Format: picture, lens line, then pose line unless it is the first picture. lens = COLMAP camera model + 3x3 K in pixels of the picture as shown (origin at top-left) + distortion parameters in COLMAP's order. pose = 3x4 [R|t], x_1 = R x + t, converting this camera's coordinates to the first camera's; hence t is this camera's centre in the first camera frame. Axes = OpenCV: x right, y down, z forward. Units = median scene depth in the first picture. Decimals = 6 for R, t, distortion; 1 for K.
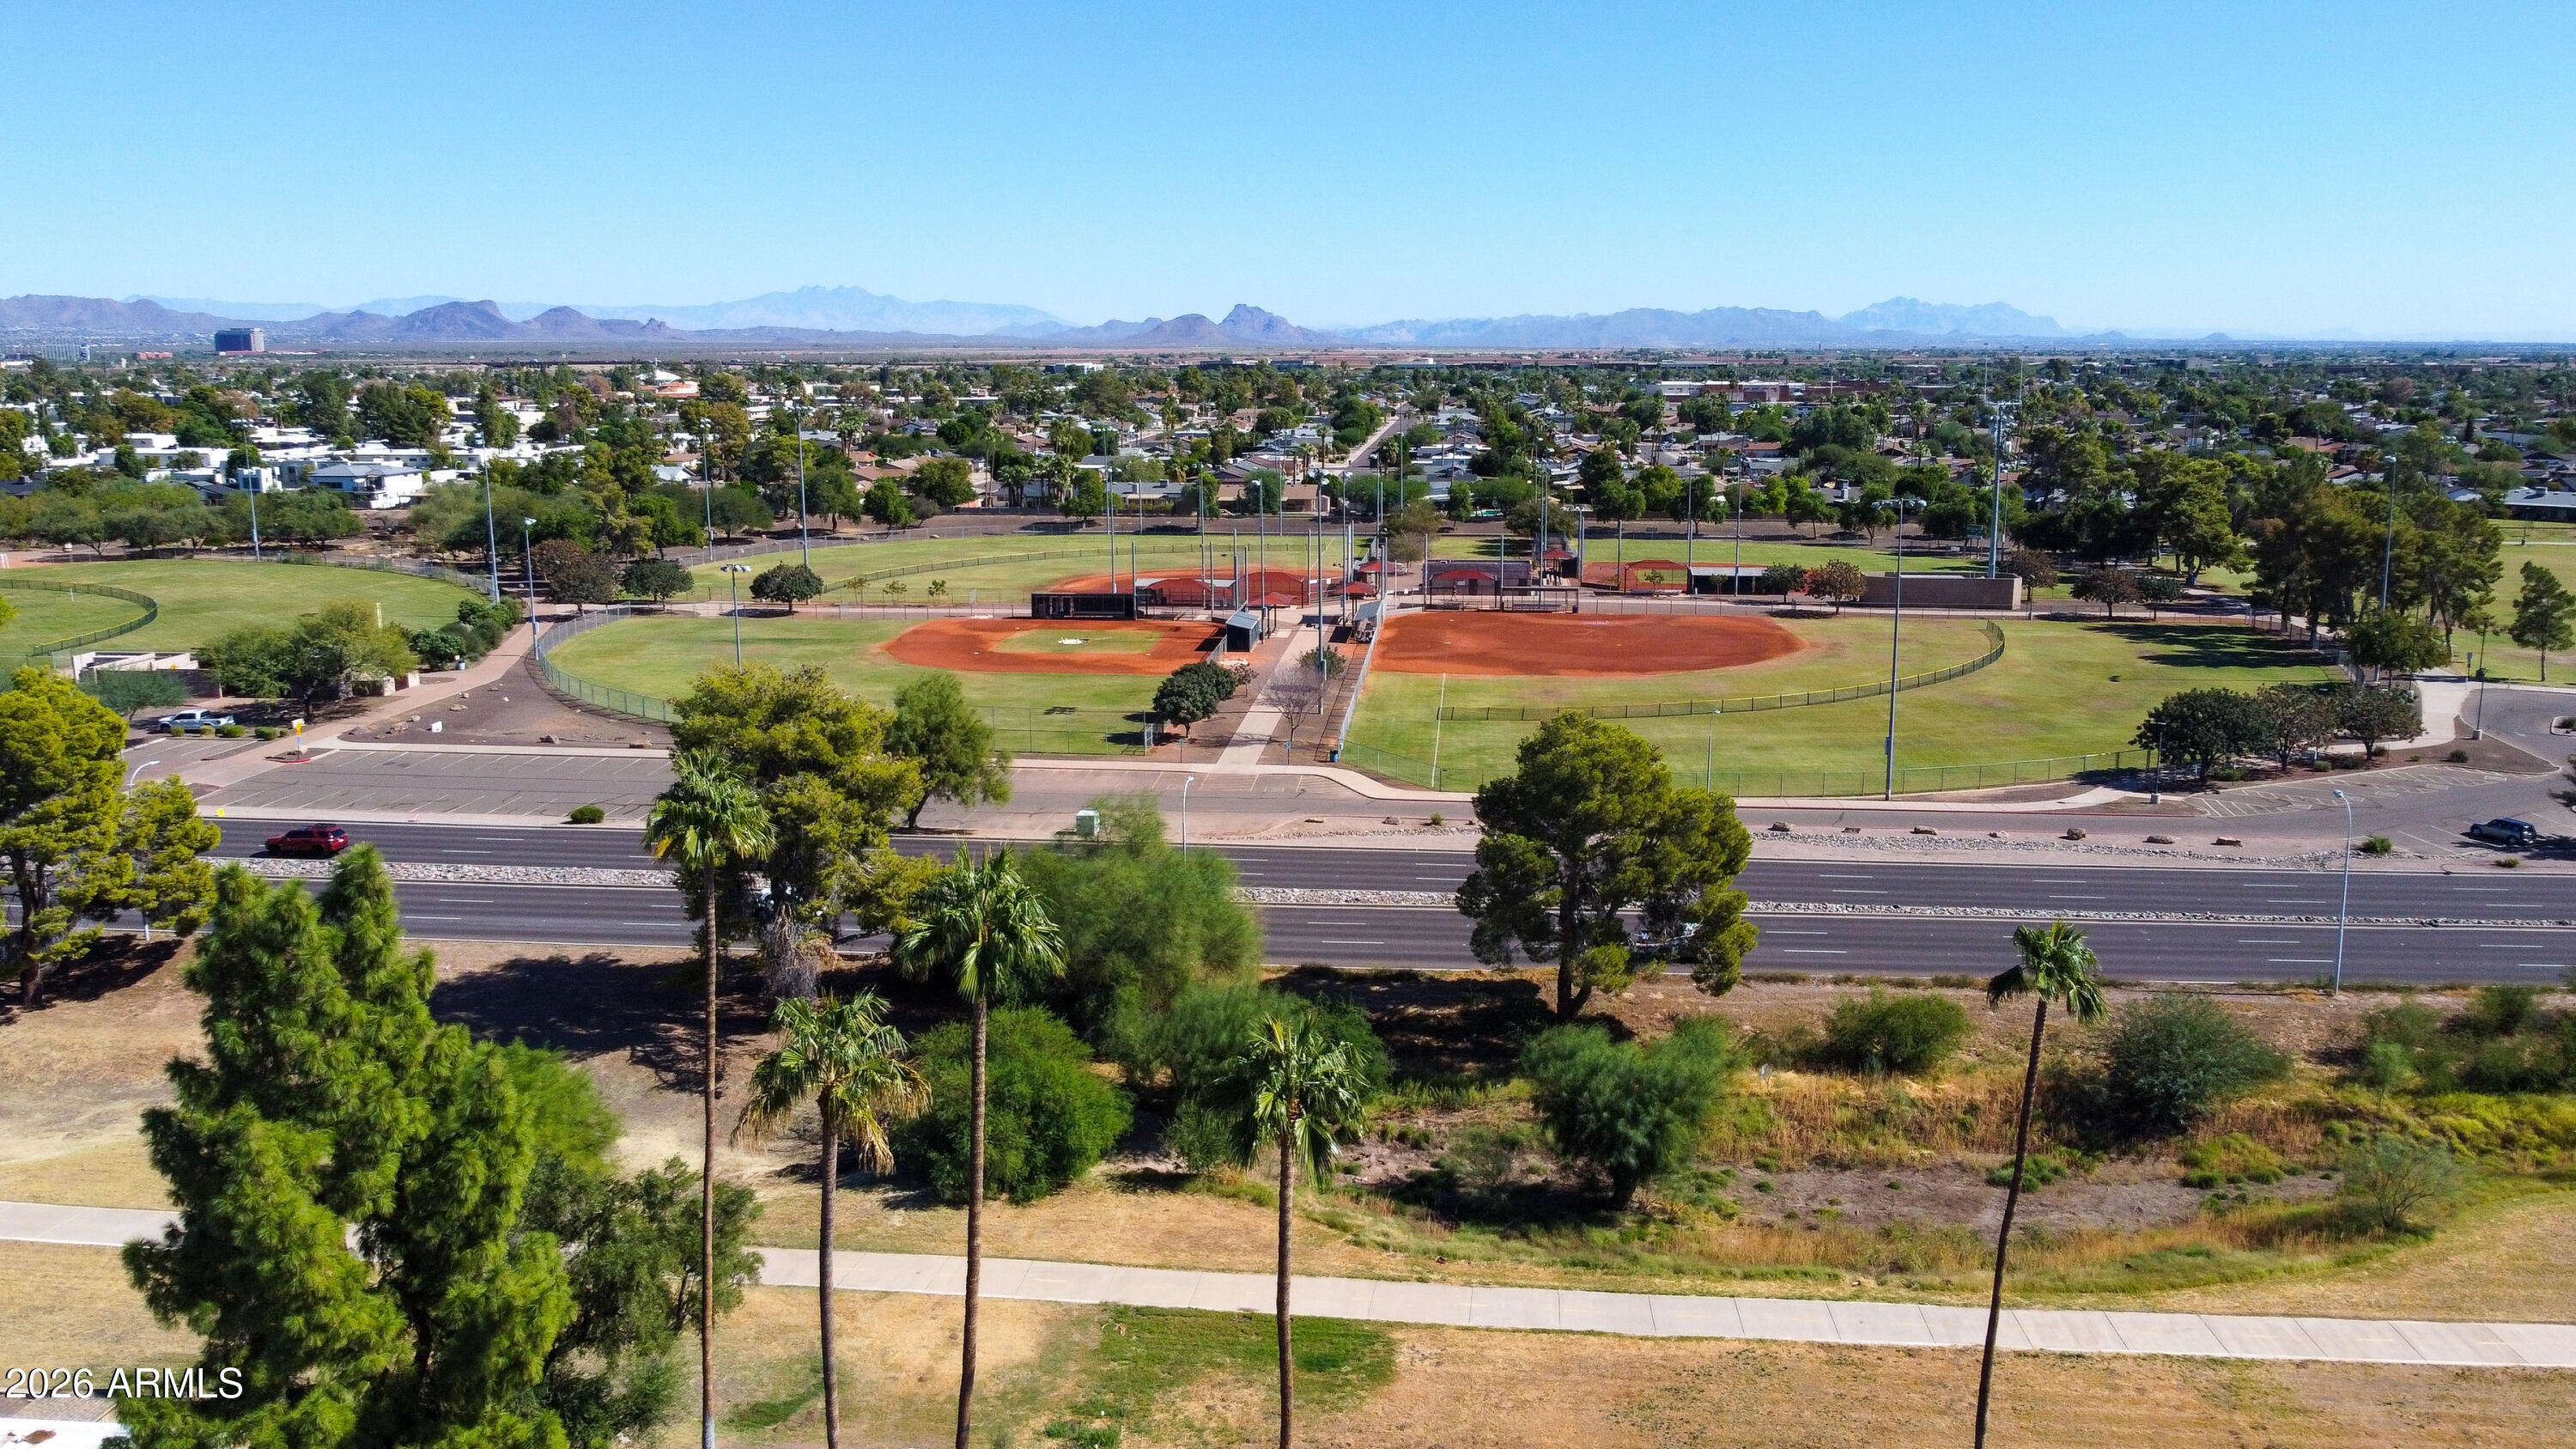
lens RADIAL K [[1932.2, 0, 1285.3], [0, 1932.2, 726.1], [0, 0, 1]] dist [-0.013574, 0.004363]
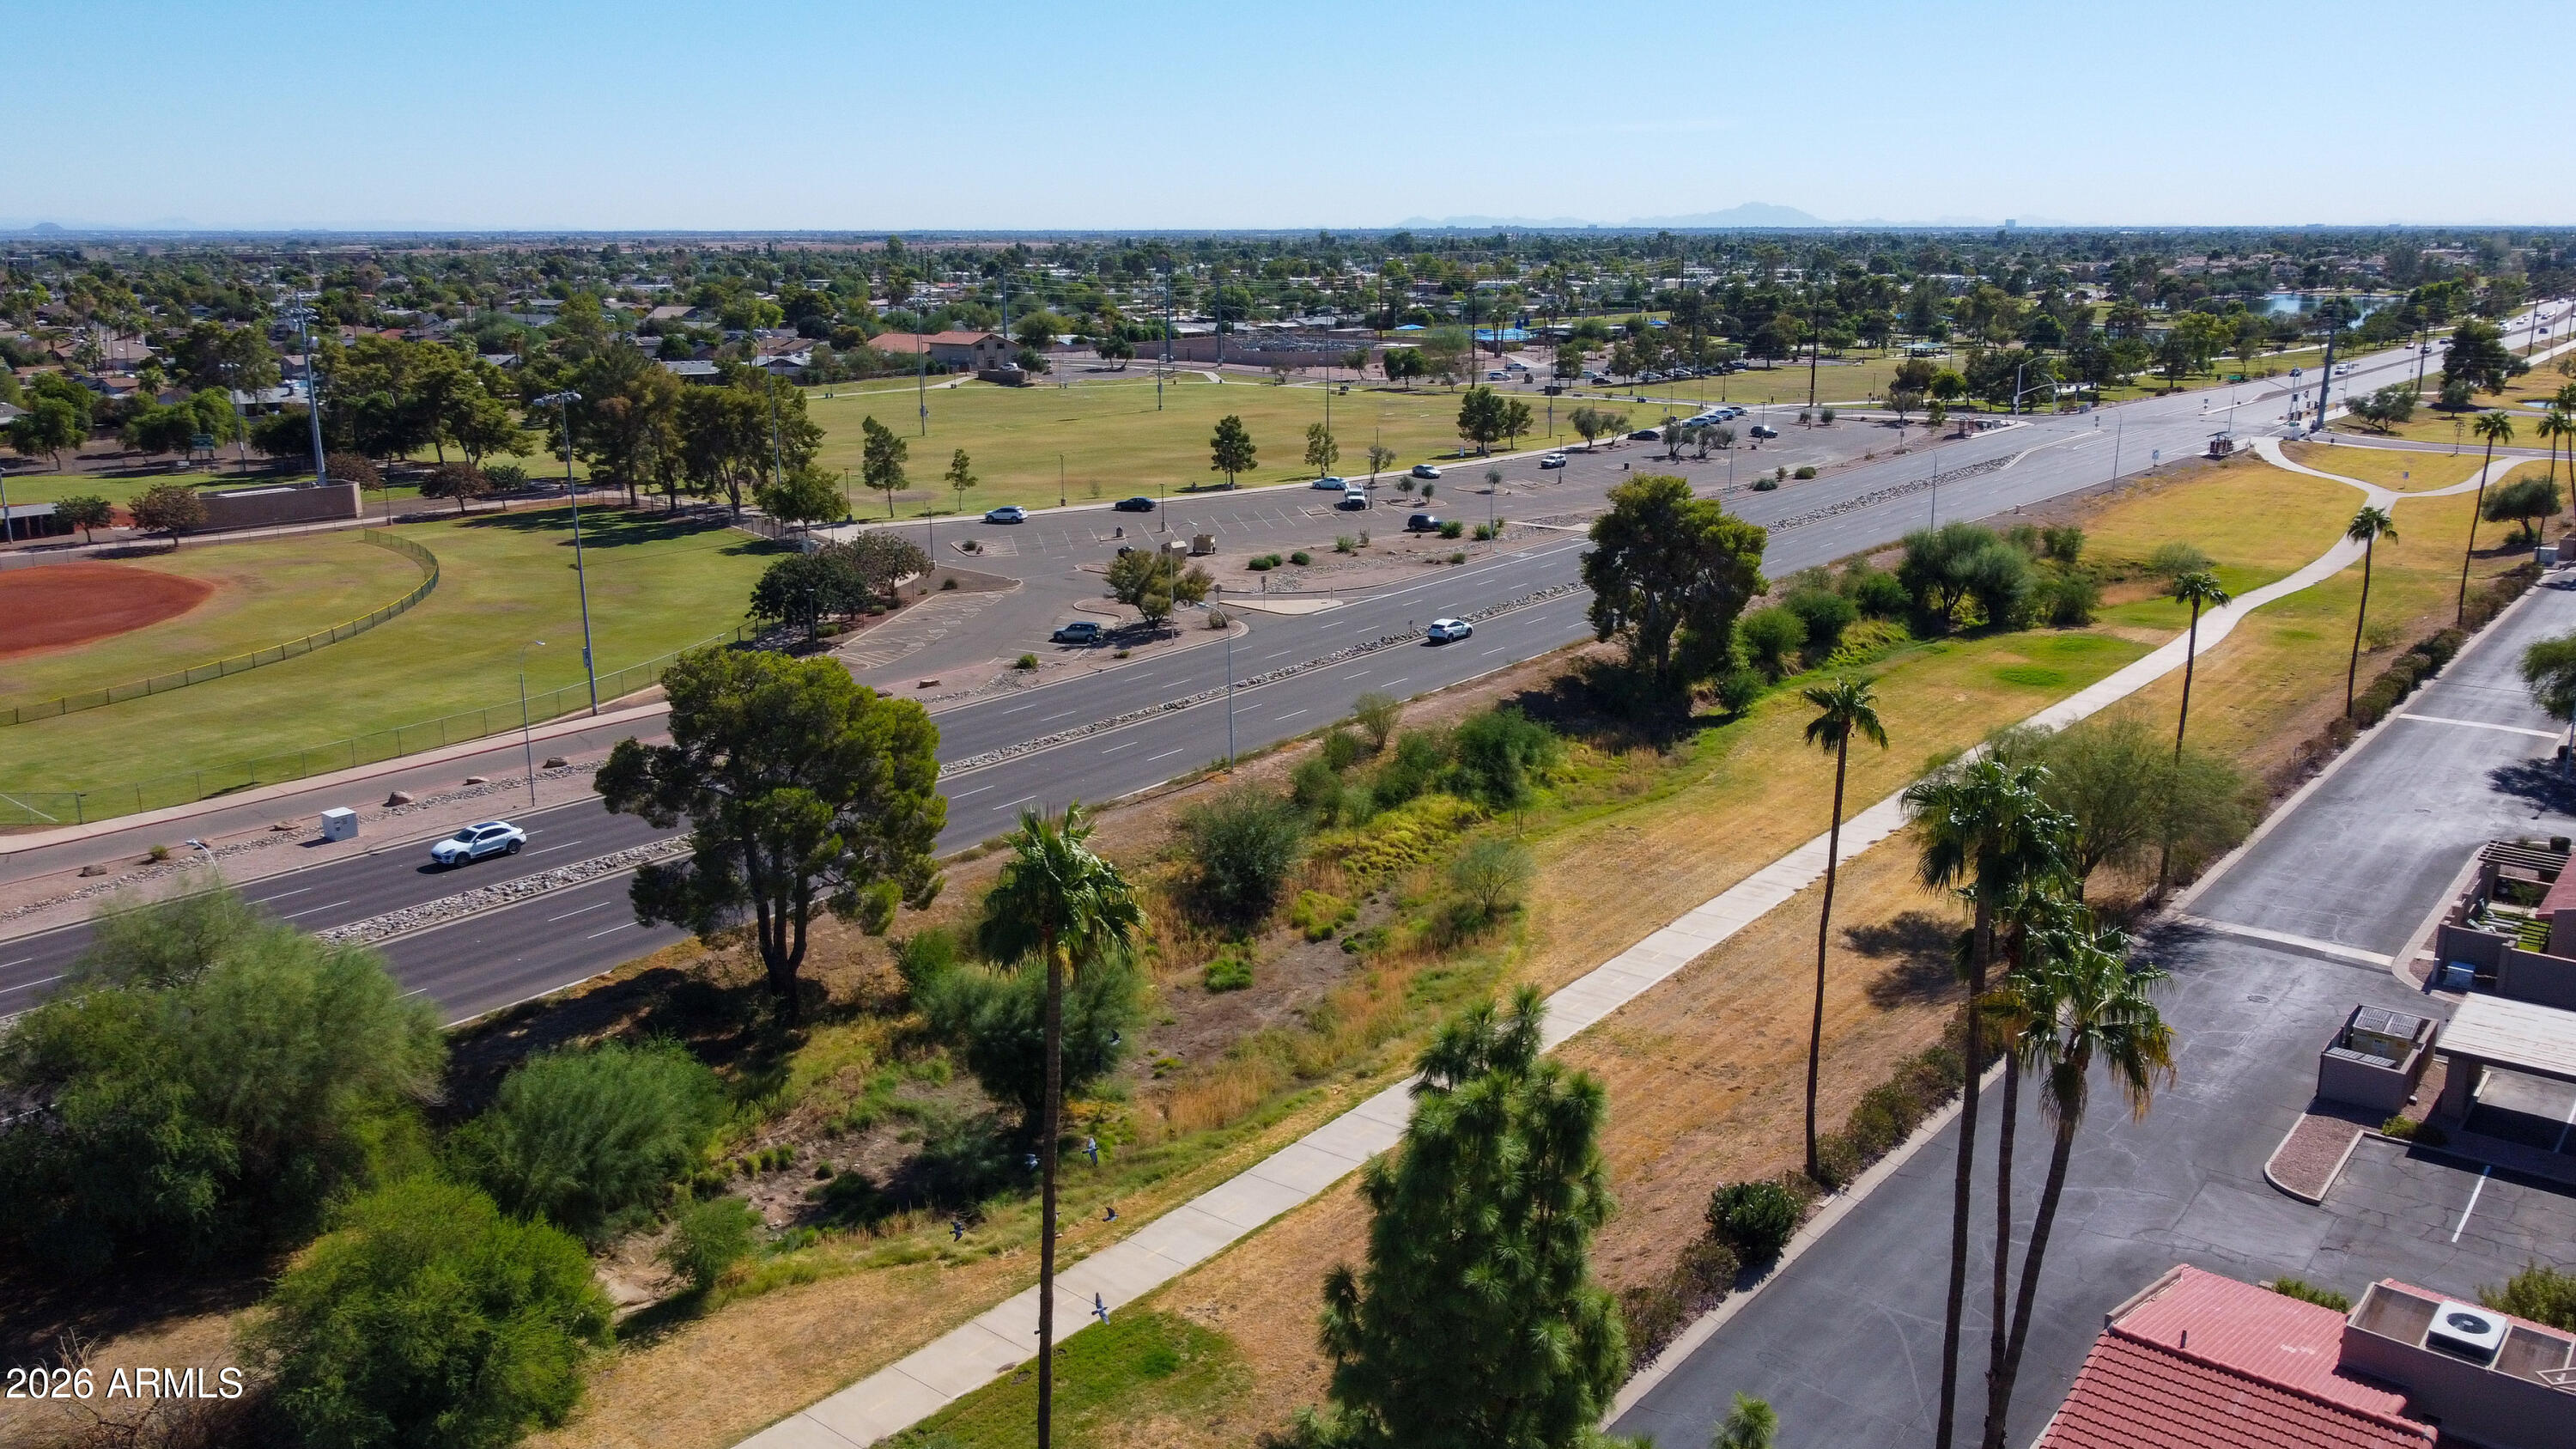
lens RADIAL K [[1932.2, 0, 1285.4], [0, 1932.2, 724.1], [0, 0, 1]] dist [-0.013574, 0.004363]
pose [[0.556207, -0.205453, 0.805247, -0.191347], [0.161439, 0.977212, 0.137818, -0.024010], [-0.815212, 0.053343, 0.576700, 0.129803]]
